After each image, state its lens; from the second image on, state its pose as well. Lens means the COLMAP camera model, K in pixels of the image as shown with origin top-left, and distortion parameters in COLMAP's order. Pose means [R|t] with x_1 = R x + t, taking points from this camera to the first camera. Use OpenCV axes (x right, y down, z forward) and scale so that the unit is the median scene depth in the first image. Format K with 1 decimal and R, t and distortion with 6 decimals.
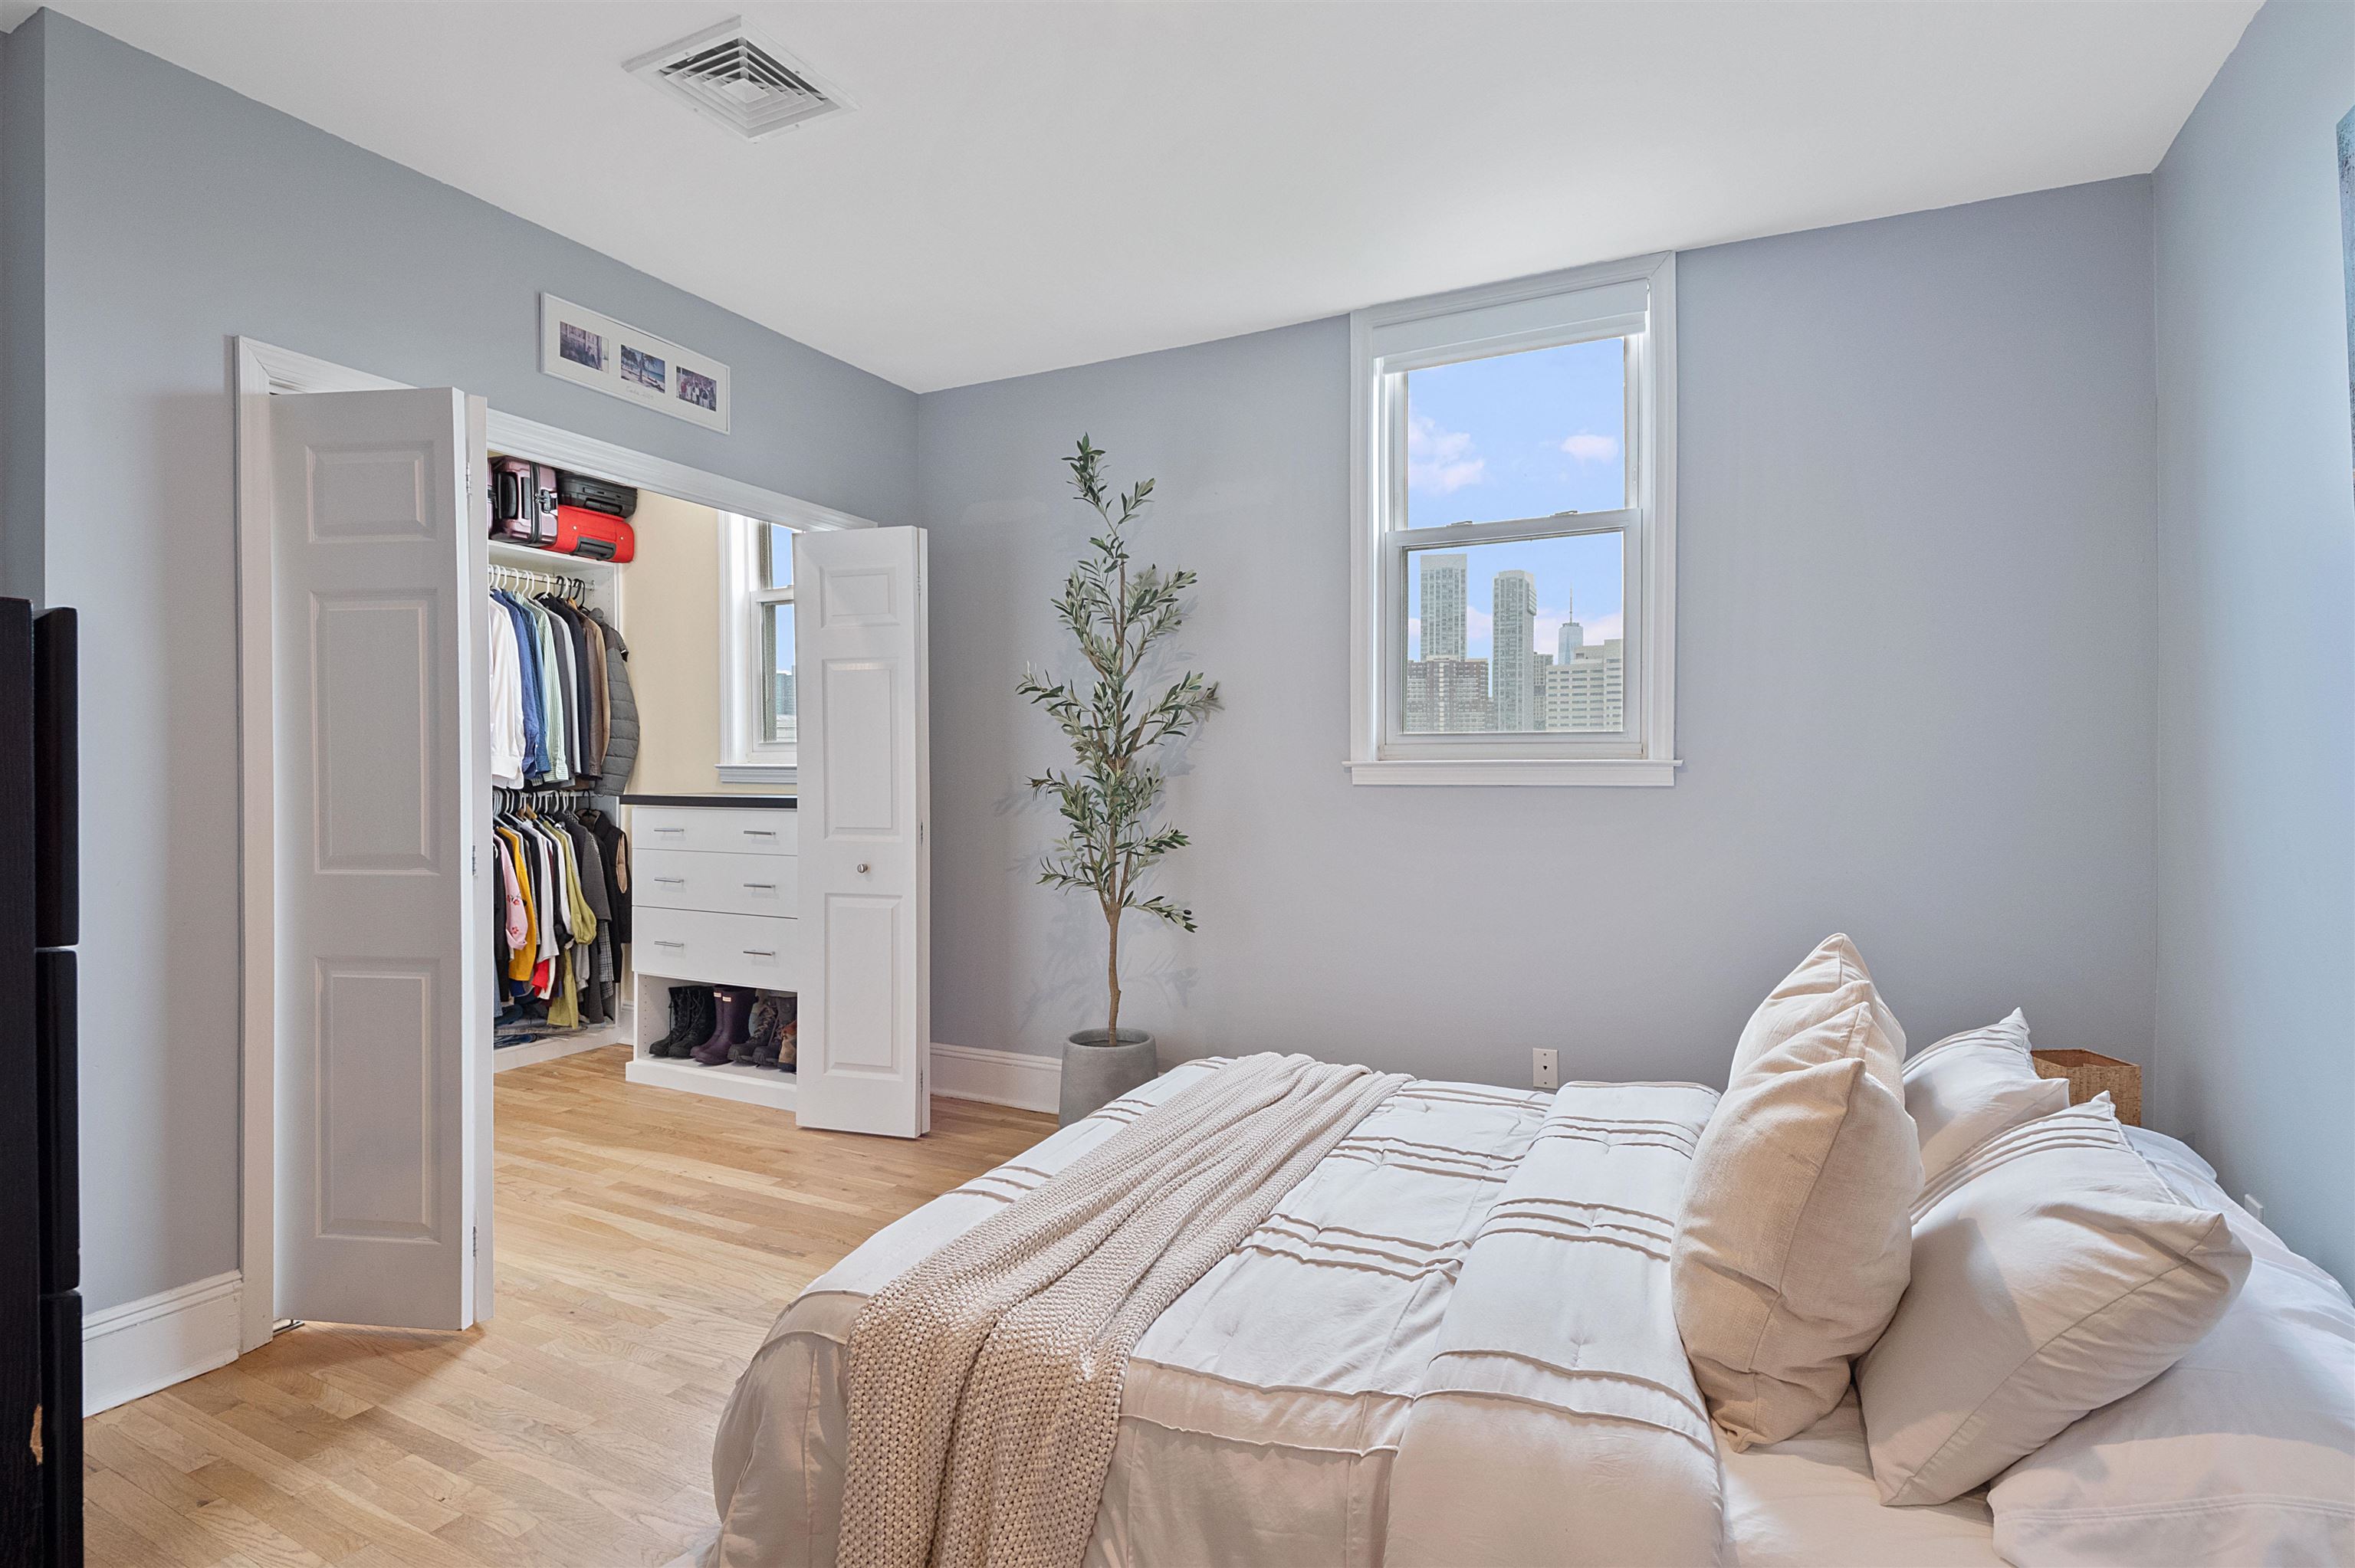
lens RADIAL K [[1144.2, 0, 1177.5], [0, 1144.2, 784.0], [0, 0, 1]] dist [0.026369, -0.034537]
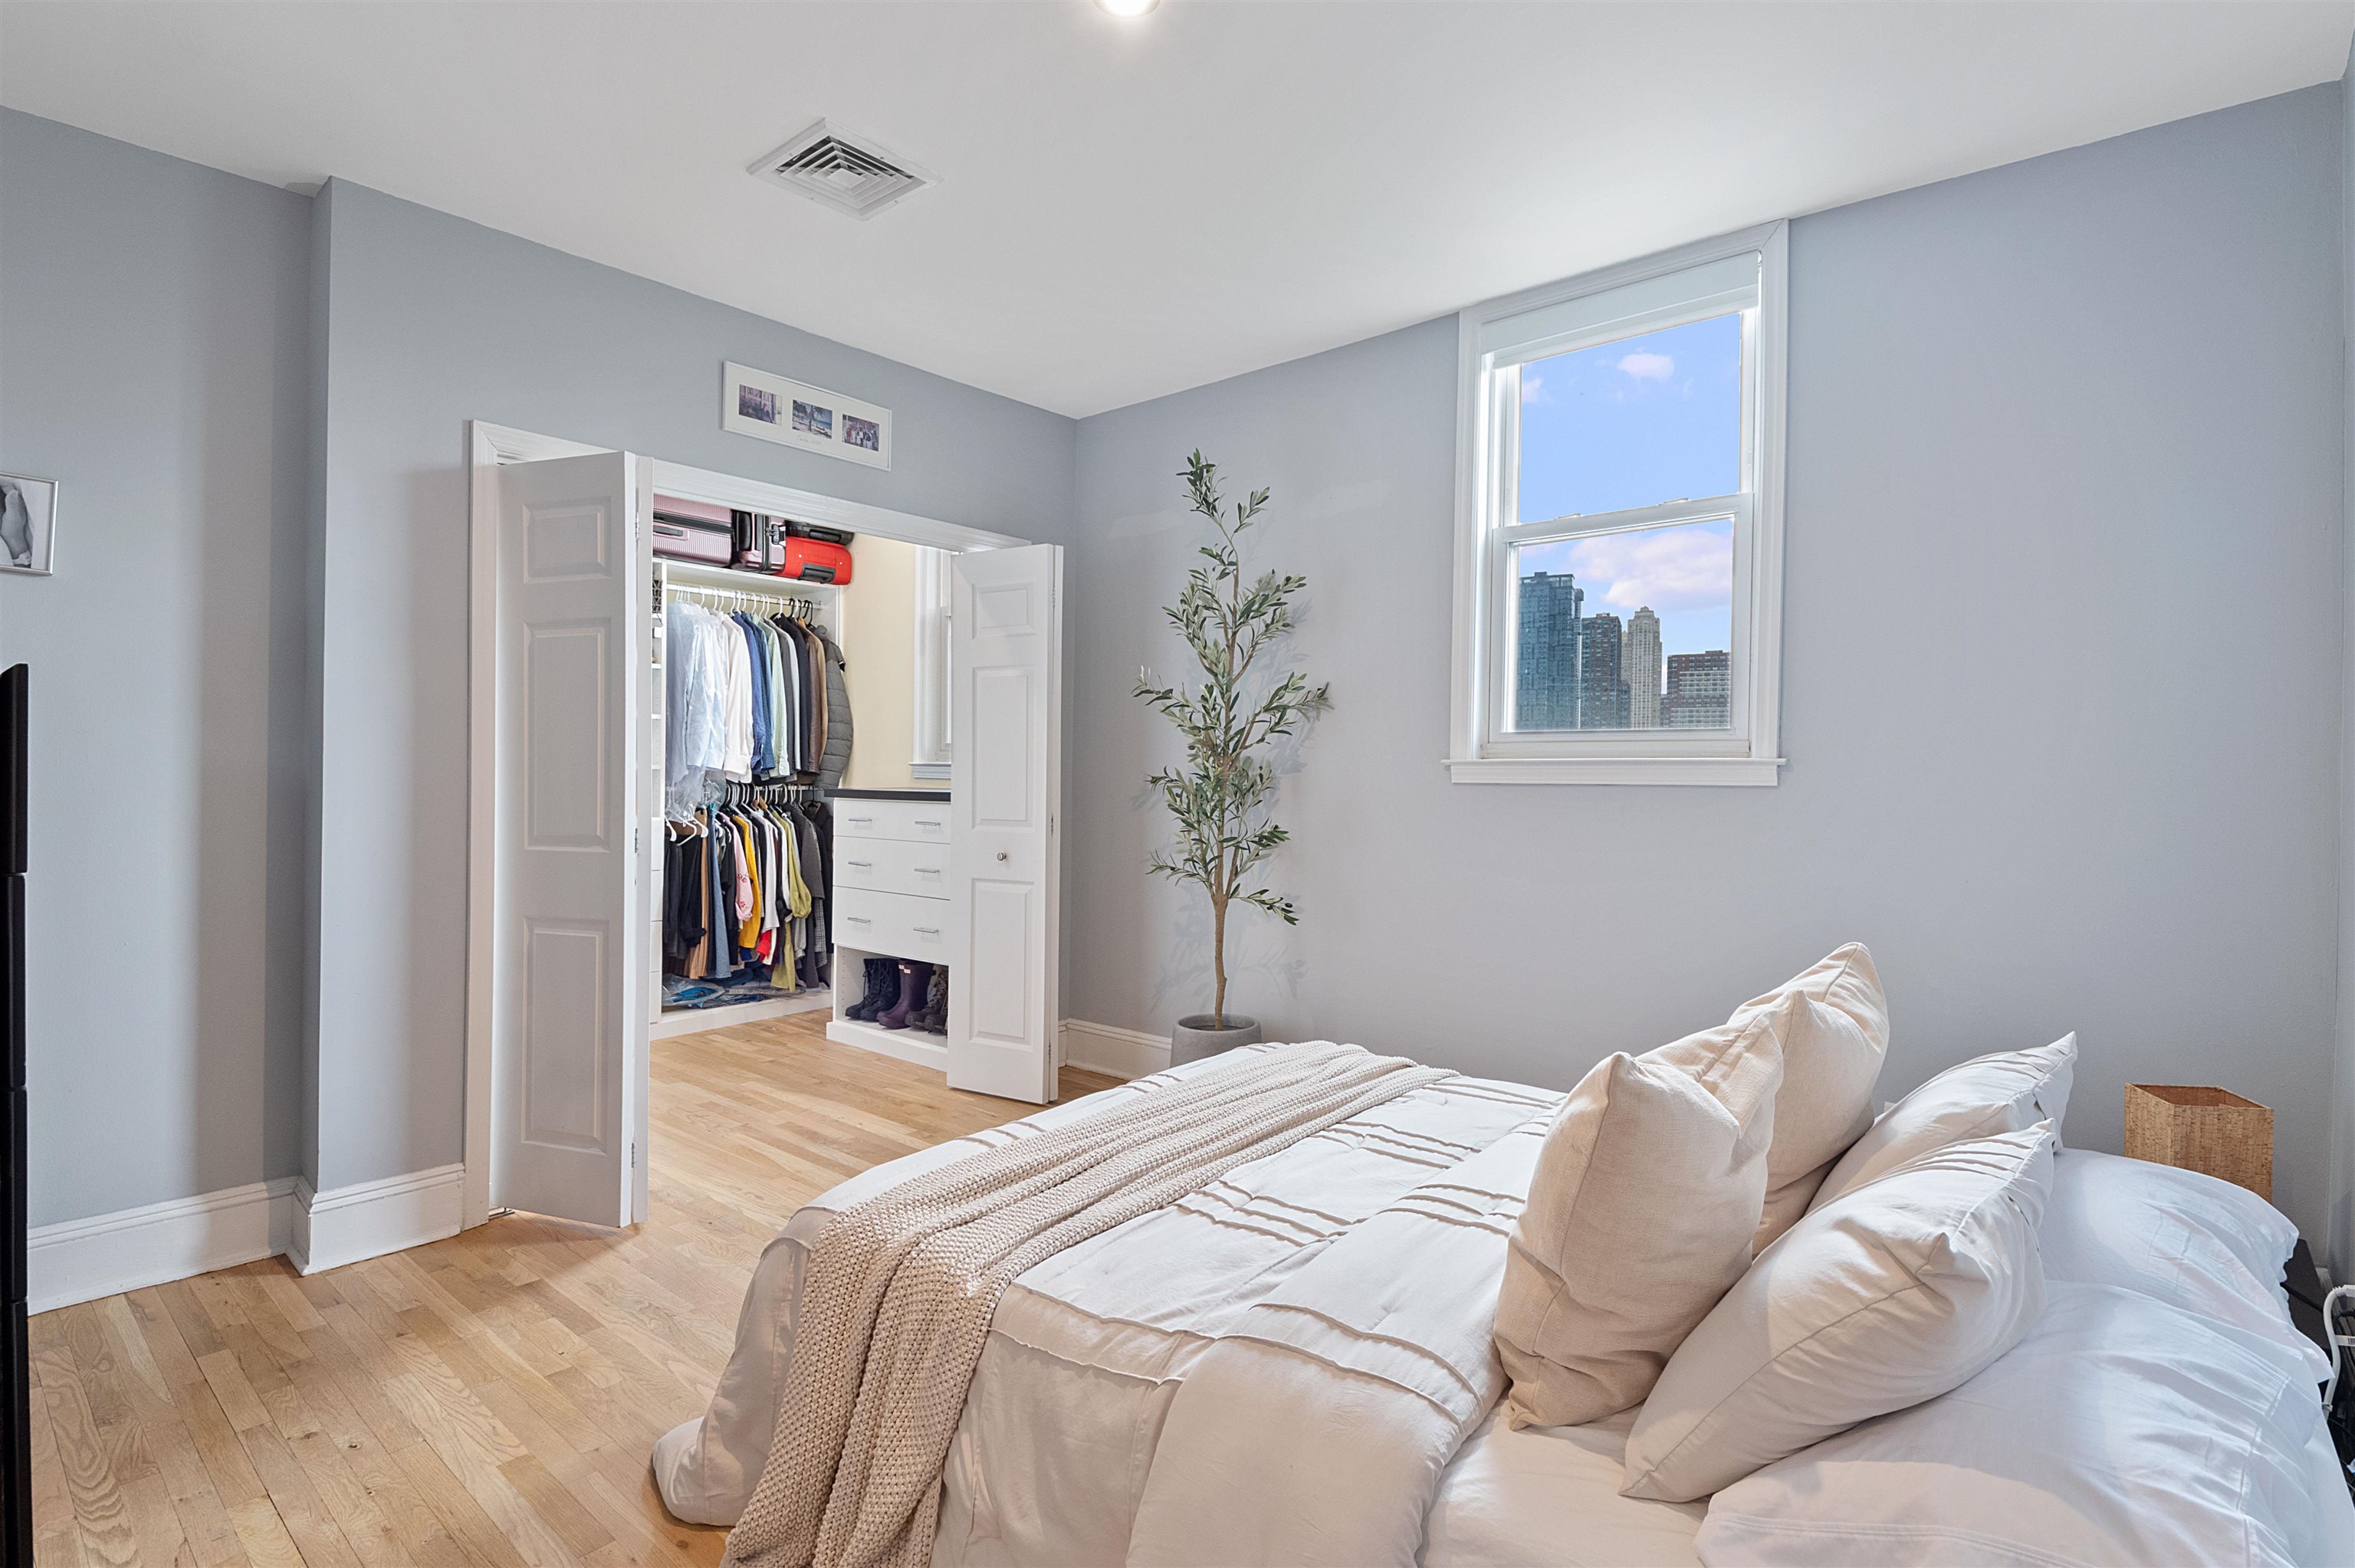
lens RADIAL K [[1135.5, 0, 1175.3], [0, 1135.5, 779.6], [0, 0, 1]] dist [0.049639, -0.070168]
pose [[0.971139, 0.005004, -0.238463, 0.137795], [-0.005618, 0.999982, -0.001898, 0.000783], [0.238449, 0.003183, 0.971150, -0.022468]]
